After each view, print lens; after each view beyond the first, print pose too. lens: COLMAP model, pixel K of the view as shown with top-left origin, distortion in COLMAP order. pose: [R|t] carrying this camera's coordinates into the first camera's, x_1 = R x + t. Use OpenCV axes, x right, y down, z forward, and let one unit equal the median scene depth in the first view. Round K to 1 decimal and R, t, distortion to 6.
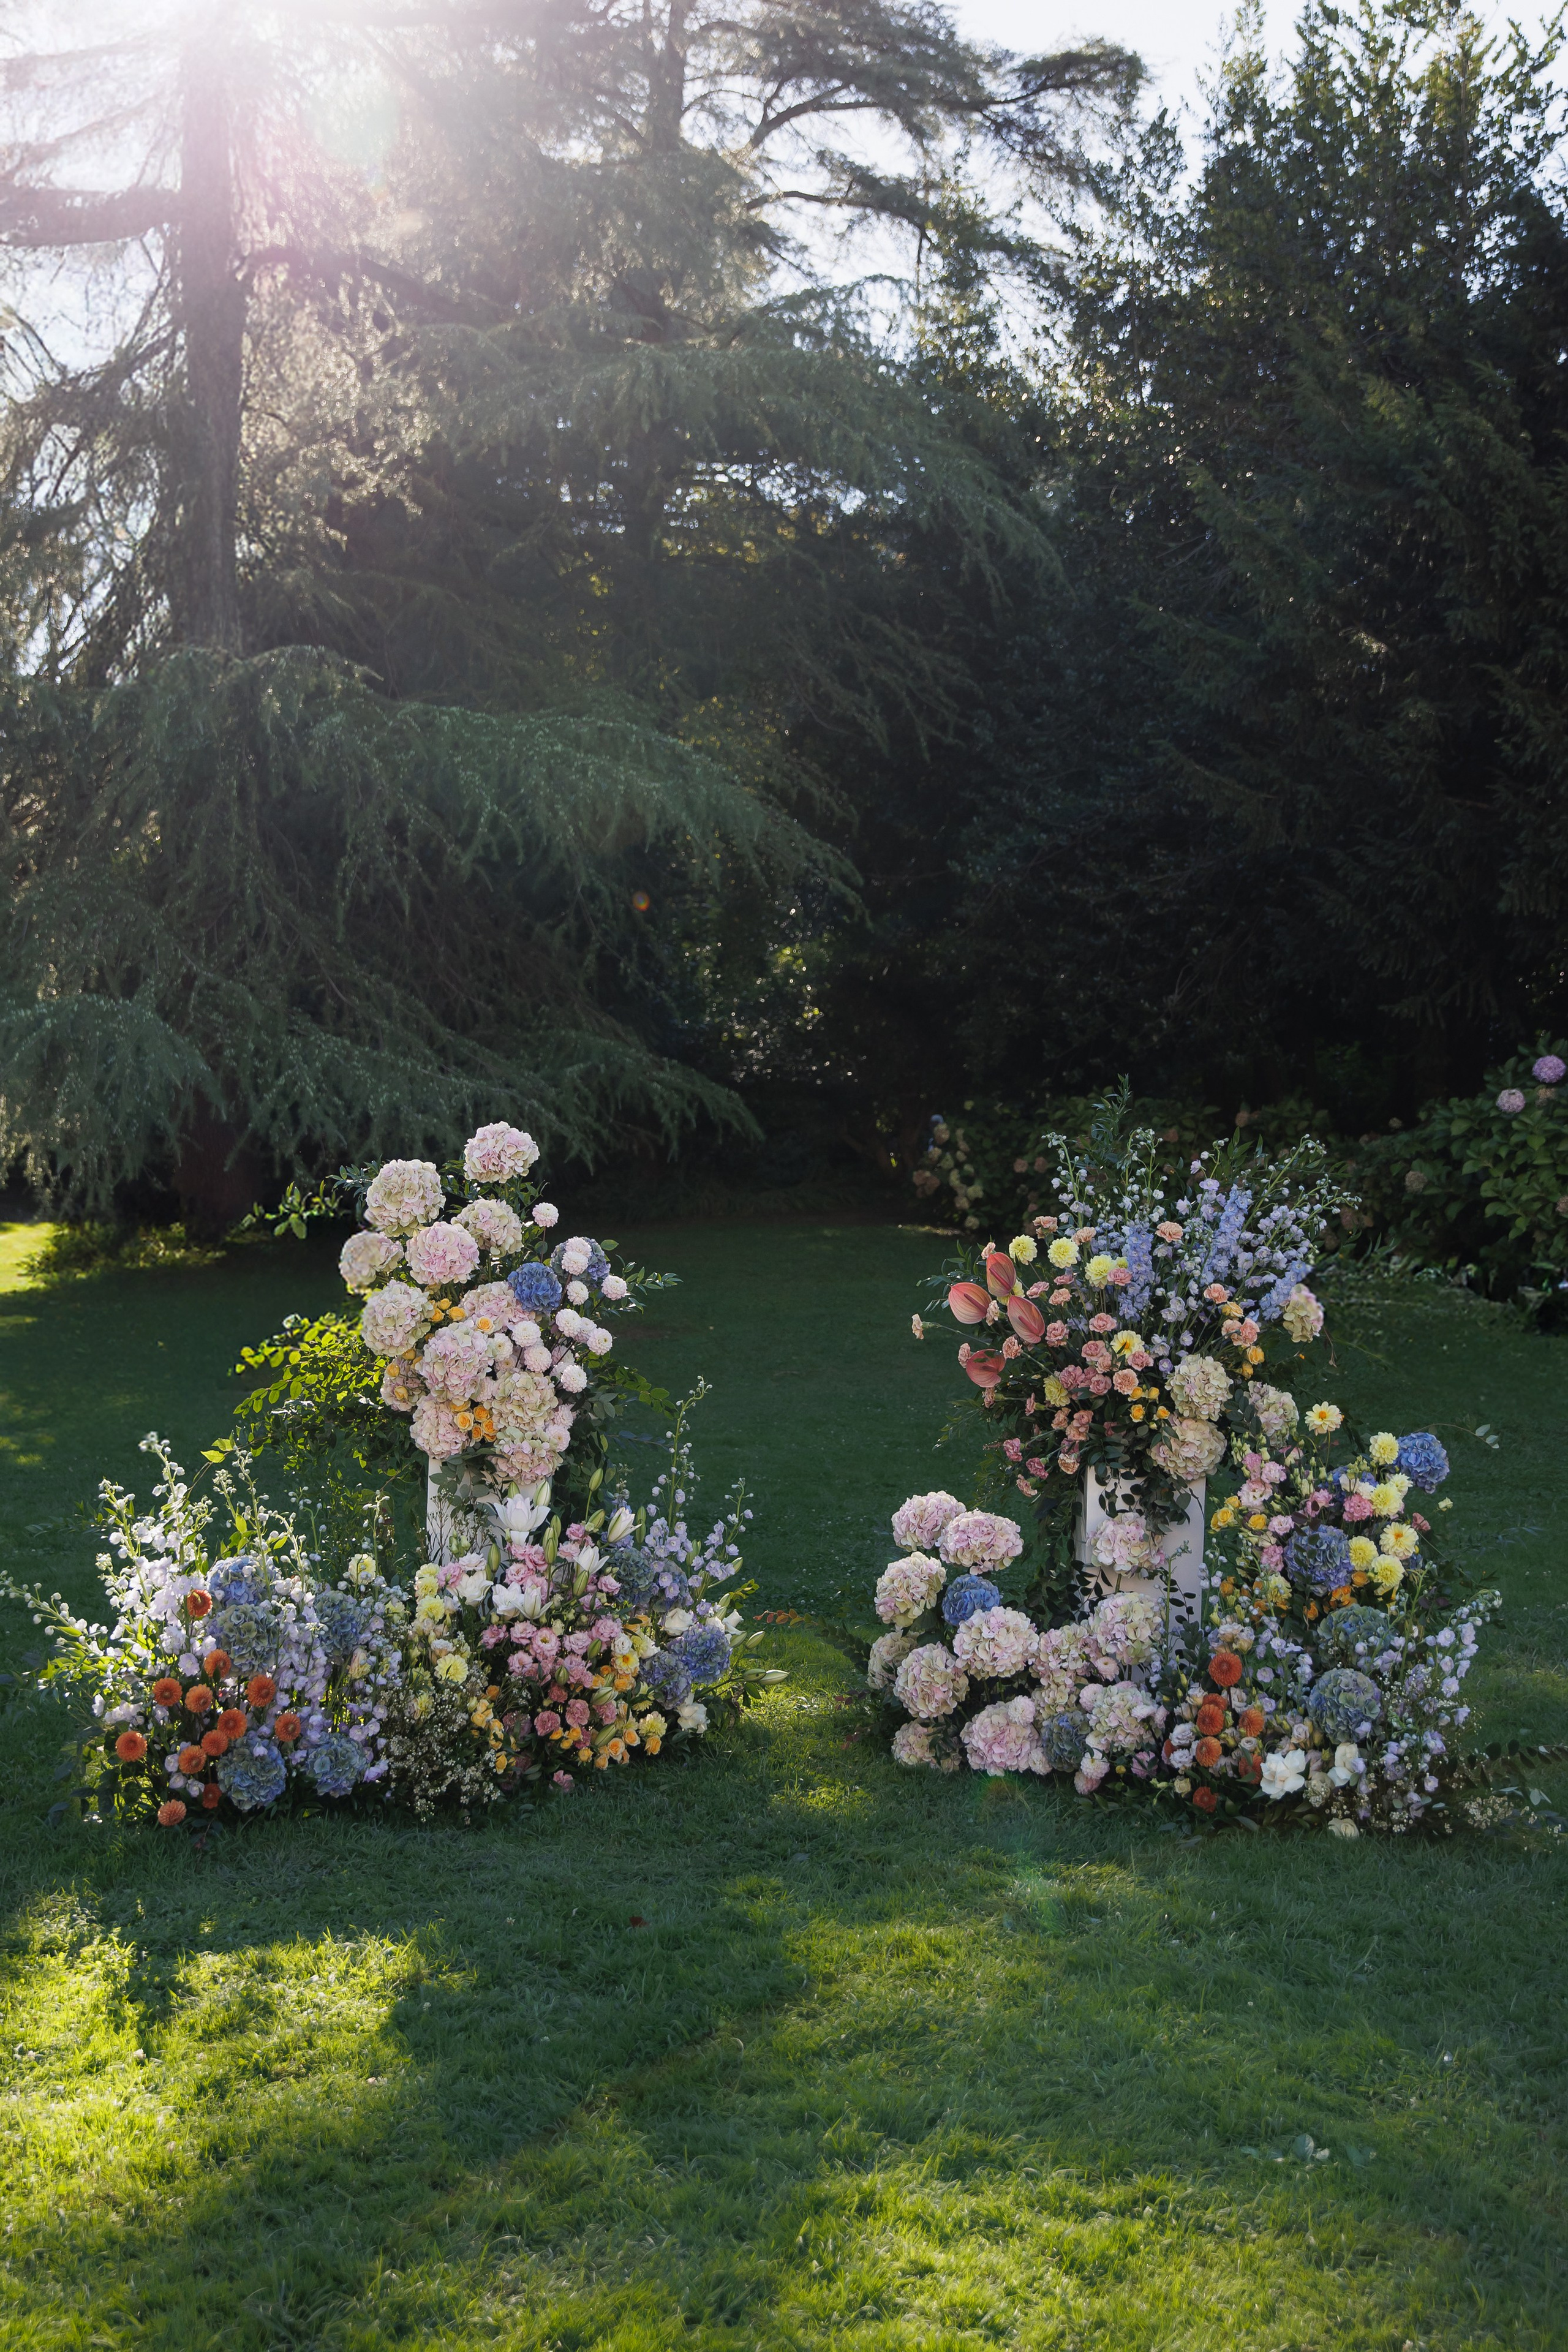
lens RADIAL K [[2541.6, 0, 784.0], [0, 2541.6, 1176.0], [0, 0, 1]] dist [-0.010540, 0.007123]
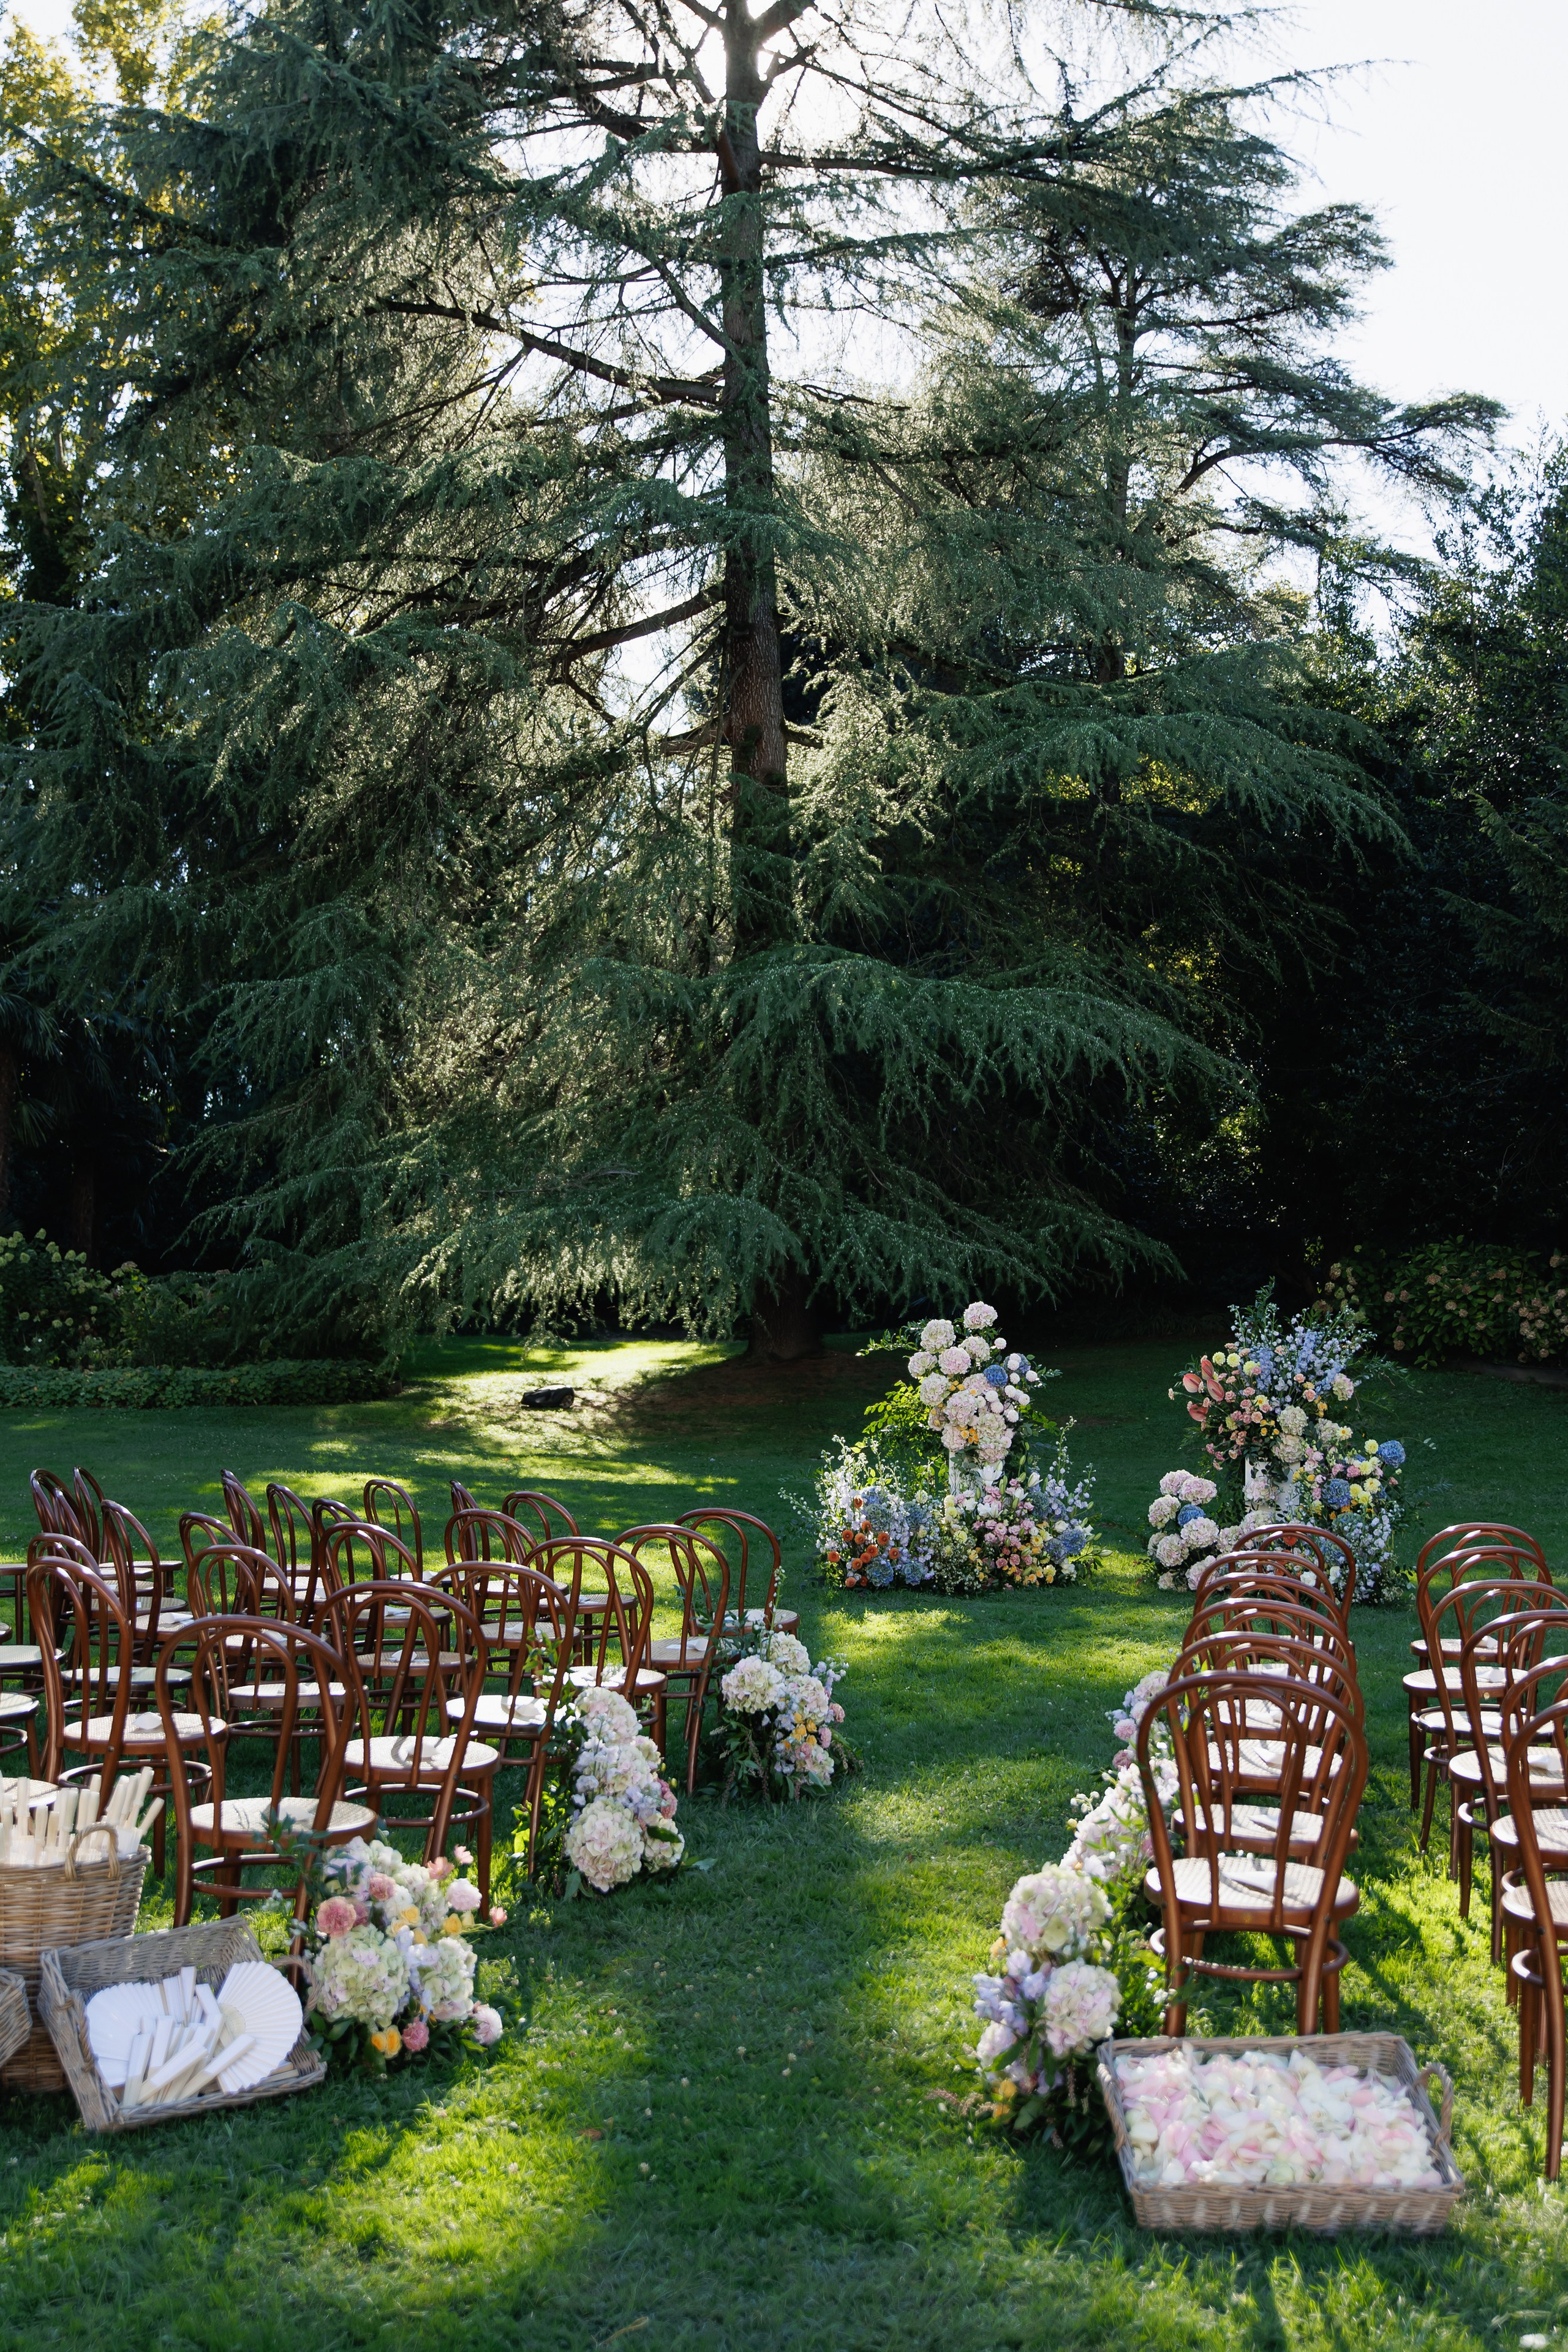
lens RADIAL K [[2454.5, 0, 784.0], [0, 2454.5, 1176.0], [0, 0, 1]] dist [-0.004863, -0.006689]
pose [[0.979841, -0.016697, -0.199080, 0.154976], [0.007227, 0.998812, -0.048198, -0.029665], [0.199649, 0.045788, 0.978797, -1.179472]]
